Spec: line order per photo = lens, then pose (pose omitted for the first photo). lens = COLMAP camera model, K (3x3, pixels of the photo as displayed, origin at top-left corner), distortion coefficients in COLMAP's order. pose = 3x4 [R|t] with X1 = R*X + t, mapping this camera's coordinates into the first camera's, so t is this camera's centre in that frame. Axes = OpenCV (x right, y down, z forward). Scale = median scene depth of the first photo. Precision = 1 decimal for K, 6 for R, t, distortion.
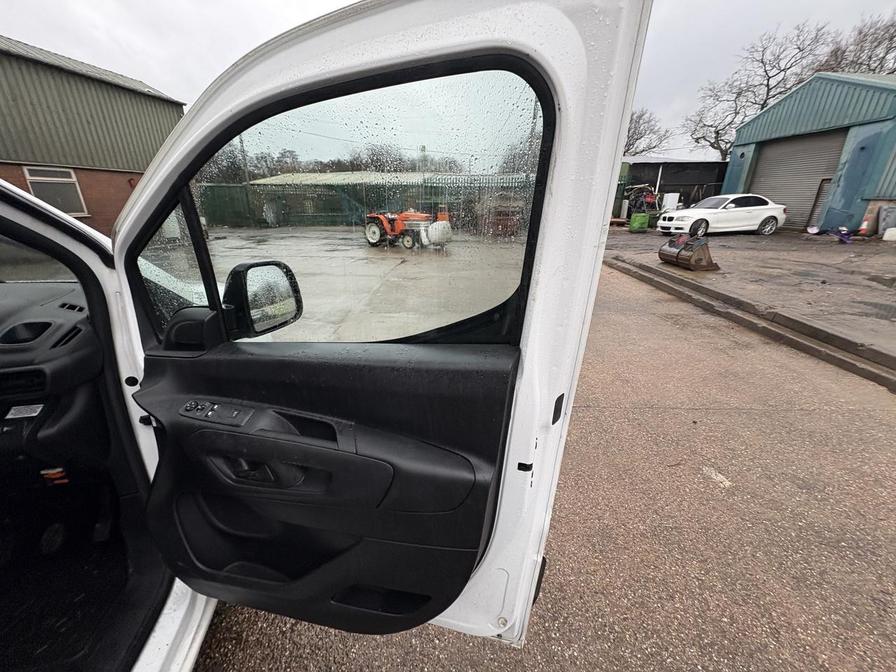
lens RADIAL K [[355.7, 0, 448.0], [0, 355.7, 336.0], [0, 0, 1]] dist [-0.000124, -0.000139]
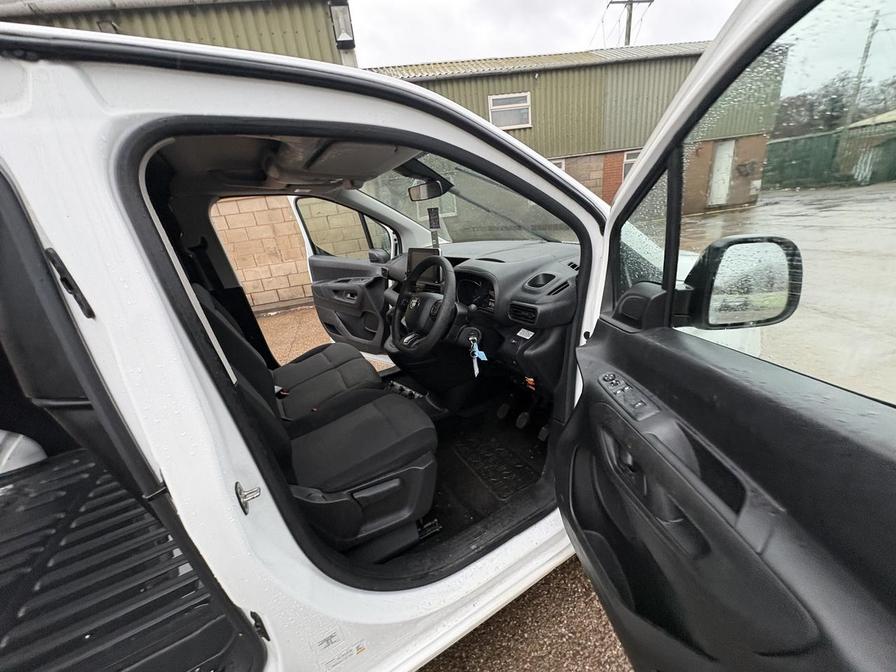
lens RADIAL K [[355.7, 0, 448.0], [0, 355.7, 336.0], [0, 0, 1]] dist [-0.000124, -0.000139]
pose [[0.300737, 0.302109, -0.904592, 0.023951], [-0.224826, 0.944227, 0.240601, -0.052761], [0.926828, 0.131018, 0.351886, 0.189738]]
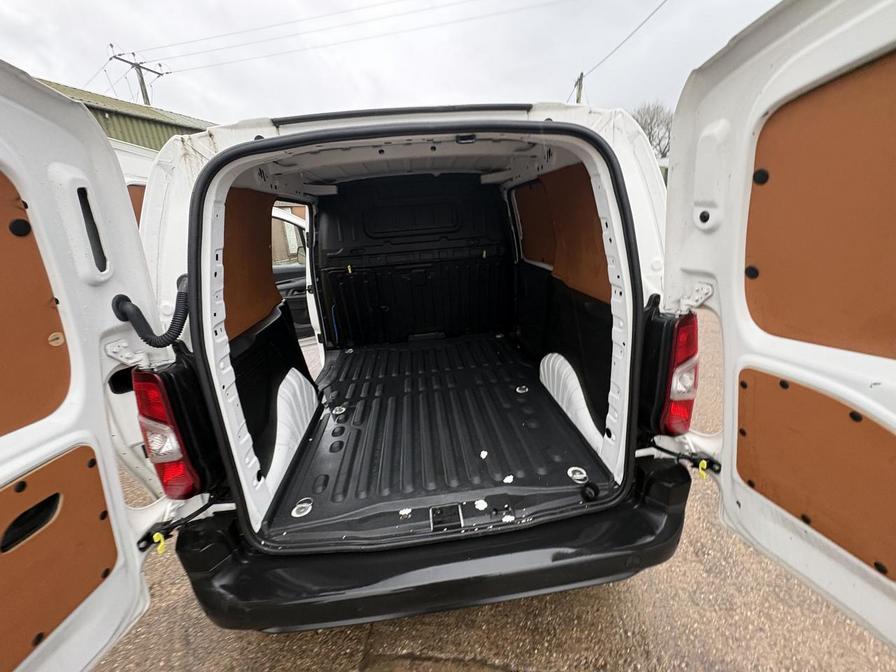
lens RADIAL K [[355.7, 0, 448.0], [0, 355.7, 336.0], [0, 0, 1]] dist [-0.000124, -0.000139]
pose [[0.993127, -0.027301, -0.113810, -1.040026], [0.023731, 0.999187, -0.032602, 1.209859], [0.114607, 0.029677, 0.992968, -3.288091]]
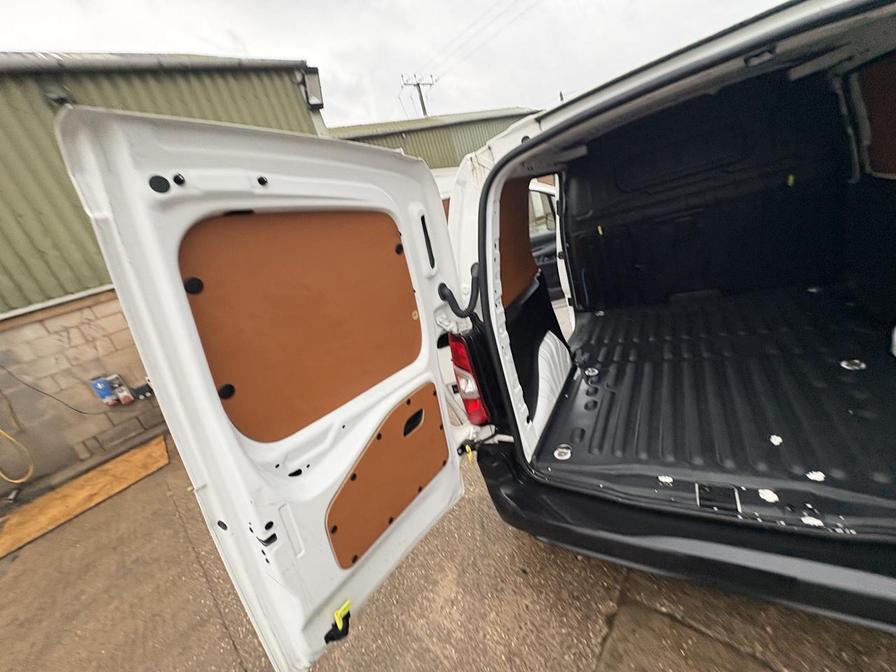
lens RADIAL K [[355.7, 0, 448.0], [0, 355.7, 336.0], [0, 0, 1]] dist [-0.000124, -0.000139]
pose [[0.712958, 0.009014, -0.701149, -1.021766], [0.045860, 0.997177, 0.059453, 1.170664], [0.699705, -0.074542, 0.710532, -3.440740]]
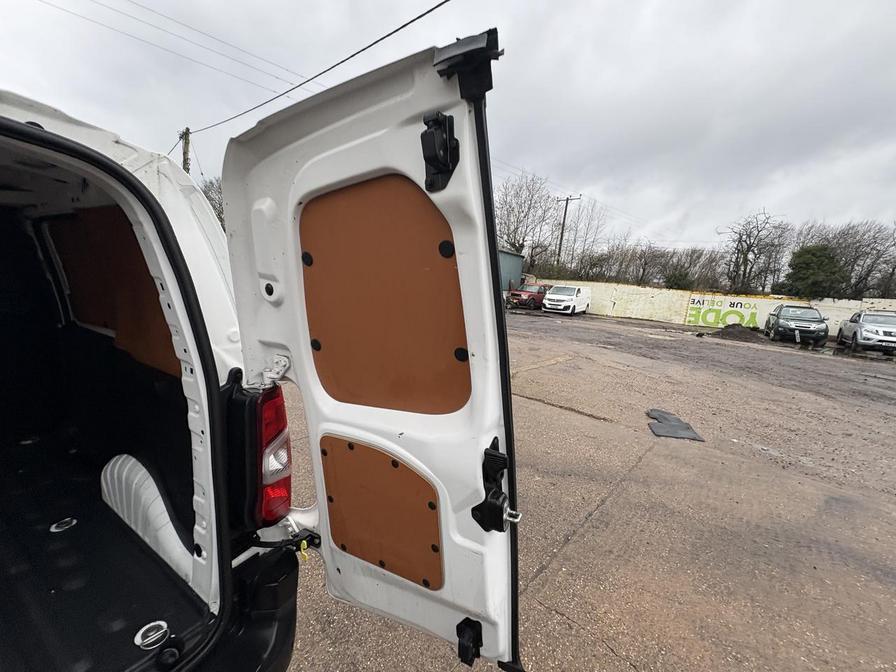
lens RADIAL K [[355.7, 0, 448.0], [0, 355.7, 336.0], [0, 0, 1]] dist [-0.000124, -0.000139]
pose [[0.665451, -0.053221, 0.744542, -0.837902], [0.186695, 0.977619, -0.096981, 1.171474], [-0.722717, 0.203538, 0.660494, -3.197174]]
